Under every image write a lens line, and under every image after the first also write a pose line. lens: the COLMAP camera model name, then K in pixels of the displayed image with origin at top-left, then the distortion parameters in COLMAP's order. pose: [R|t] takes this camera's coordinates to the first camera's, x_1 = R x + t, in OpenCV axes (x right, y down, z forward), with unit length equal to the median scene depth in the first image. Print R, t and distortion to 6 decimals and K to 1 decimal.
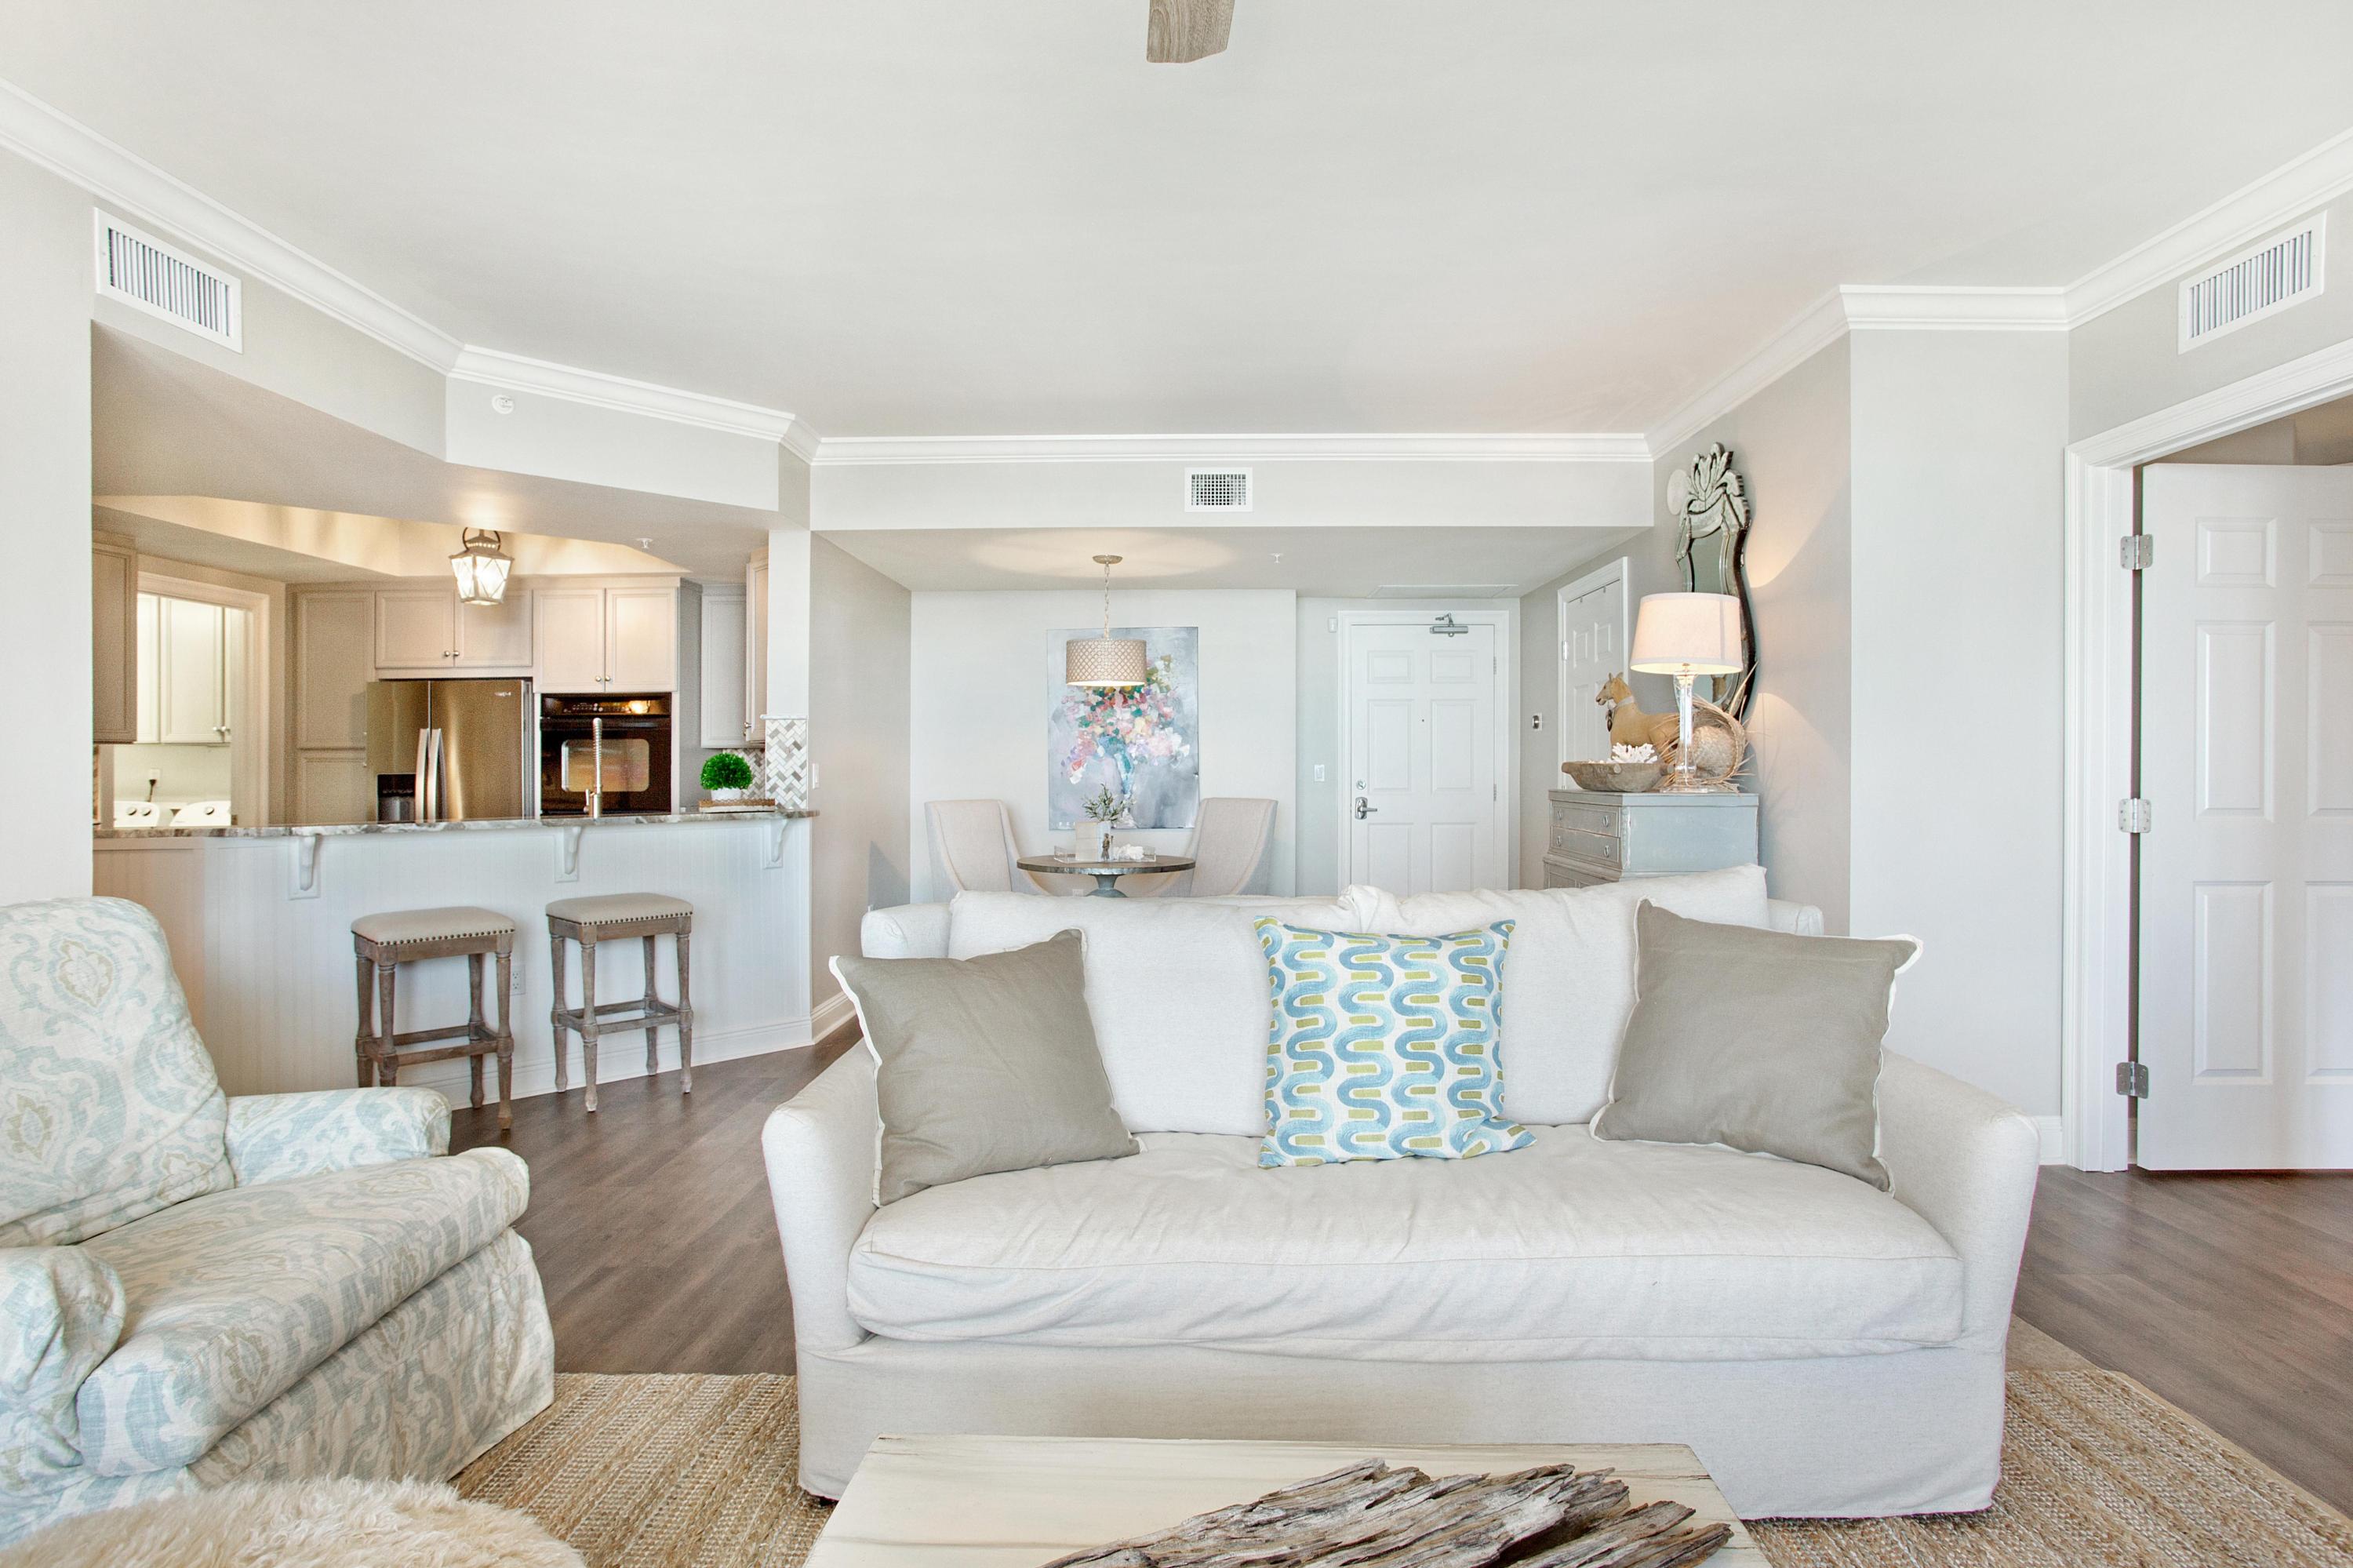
lens RADIAL K [[1187.2, 0, 1171.6], [0, 1187.2, 759.9], [0, 0, 1]] dist [-0.053819, 0.048867]
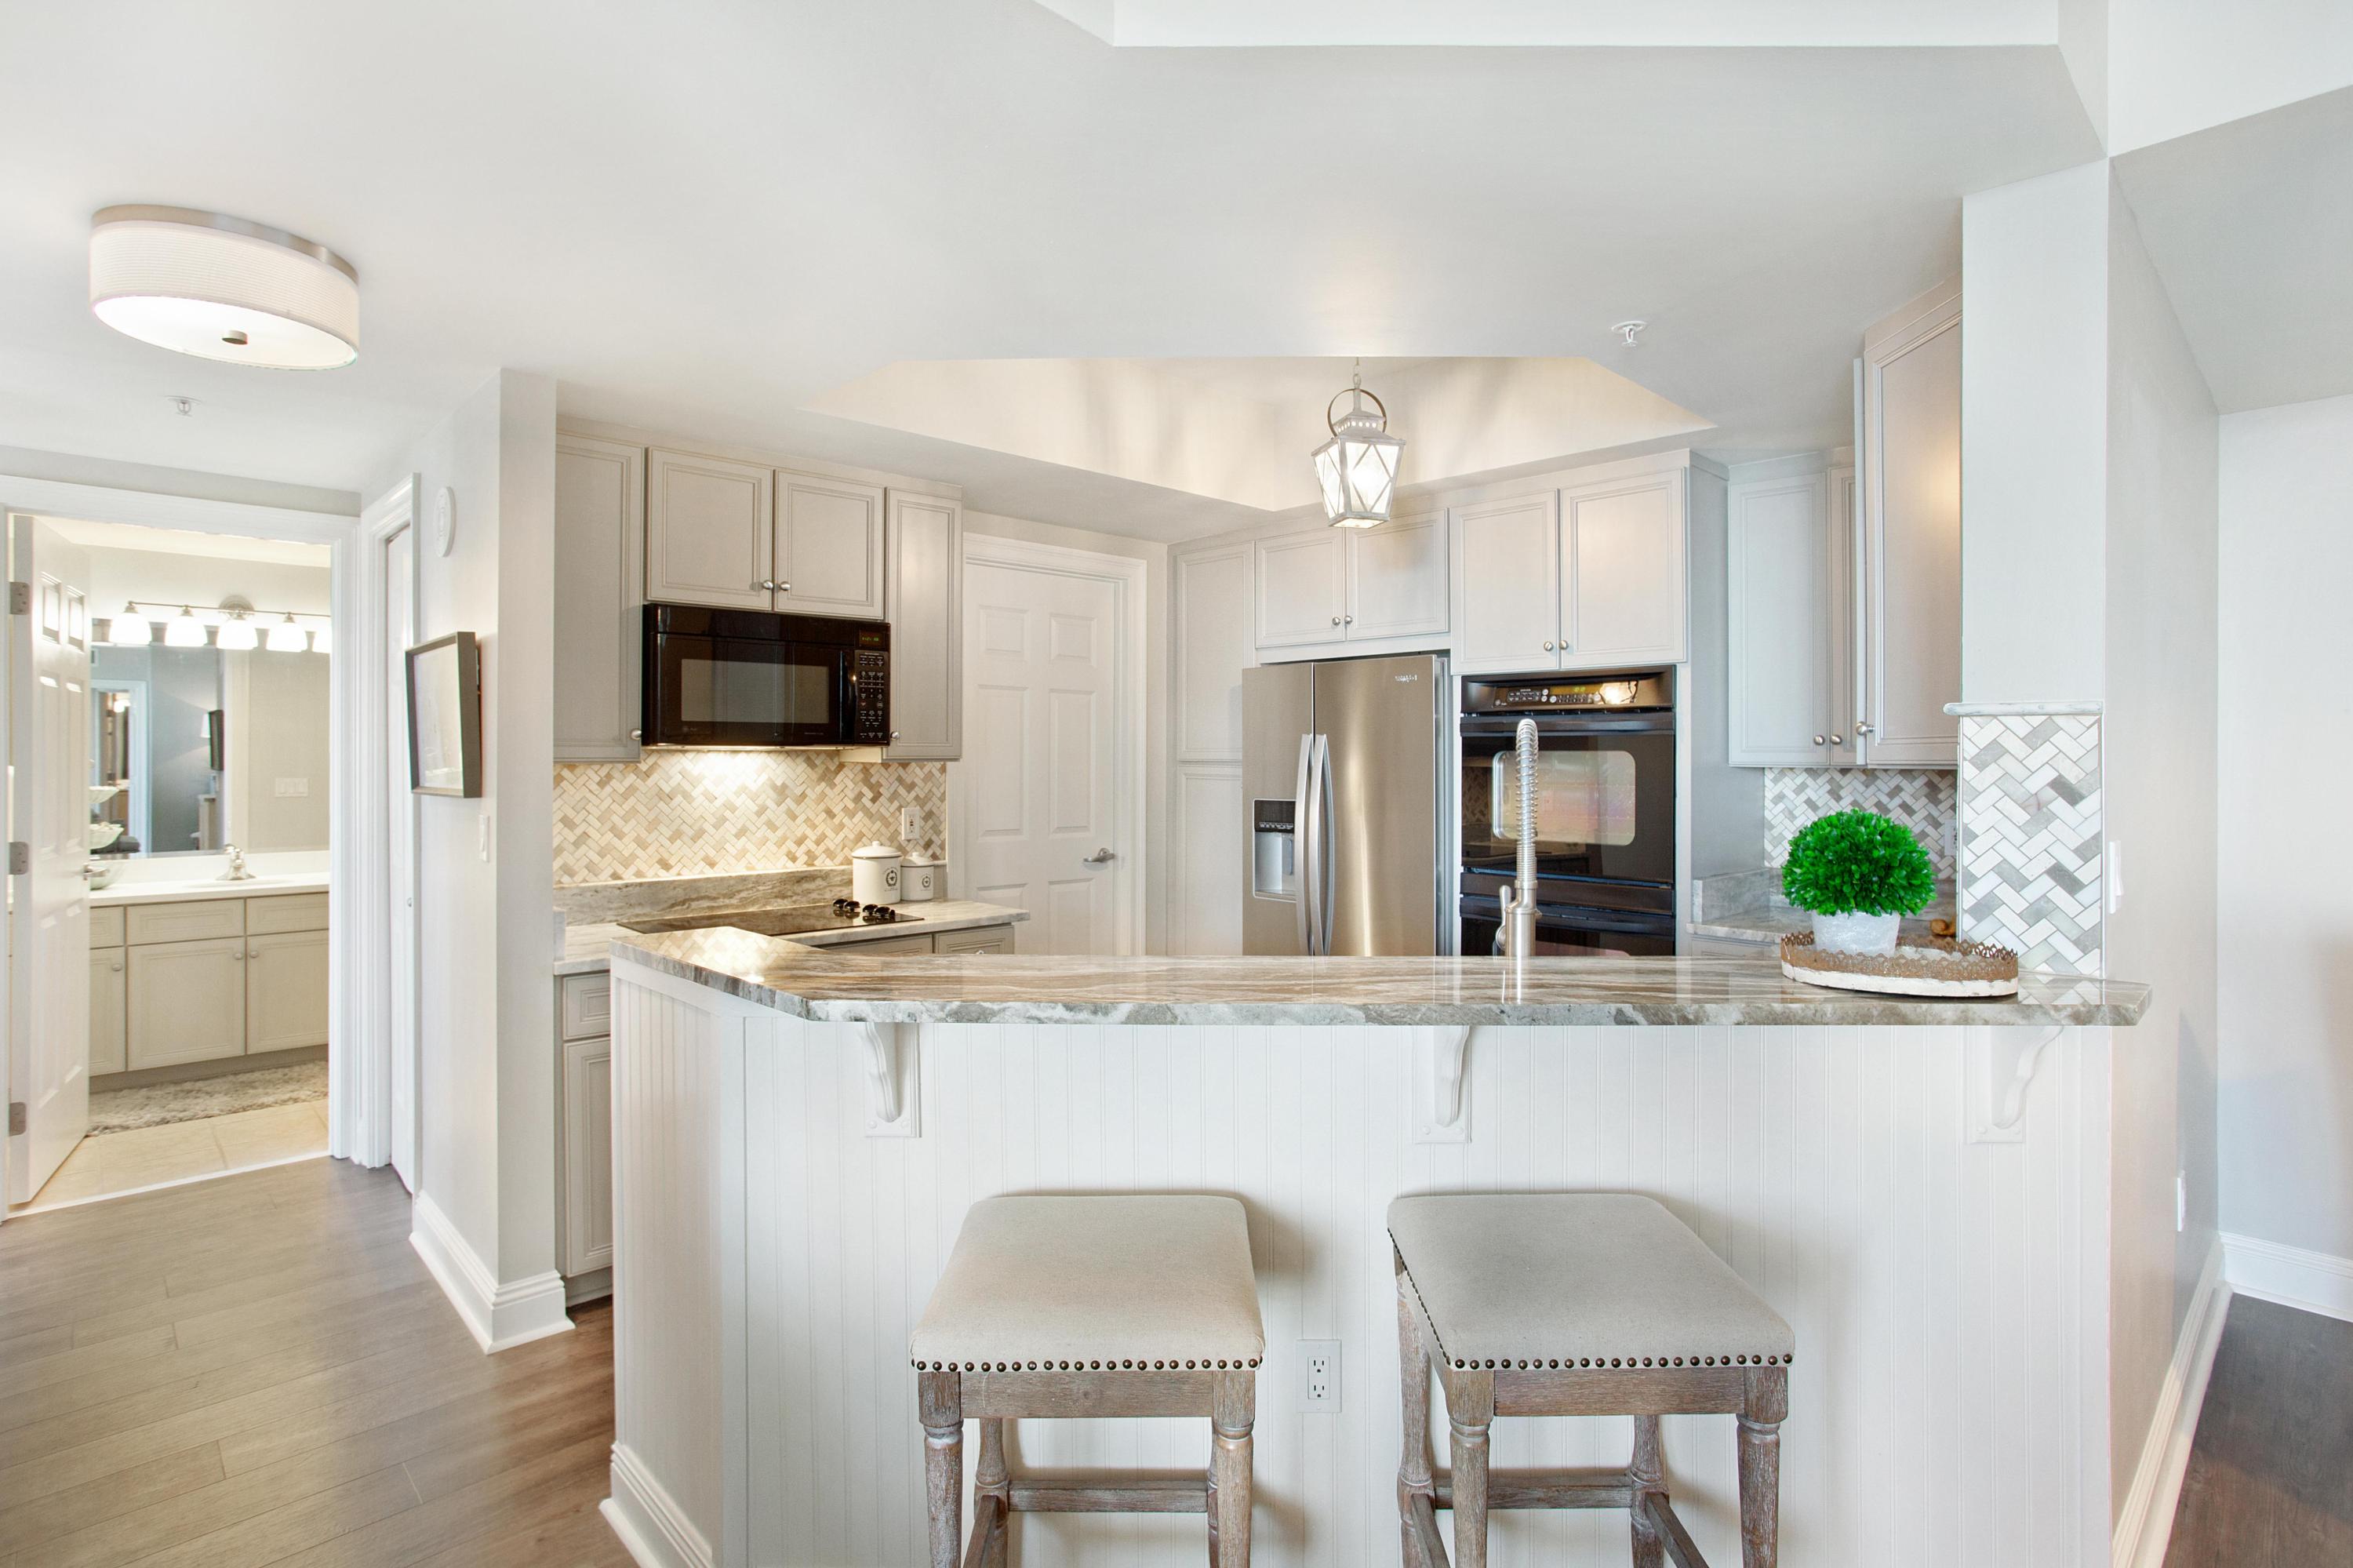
lens RADIAL K [[1161.5, 0, 1182.1], [0, 1161.5, 747.4], [0, 0, 1]] dist [-0.062301, -0.000073]
pose [[0.711272, 0.002084, -0.702914, -0.299075], [-0.002425, 0.999997, 0.000511, -0.026342], [0.702913, 0.001341, 0.711275, 0.646693]]
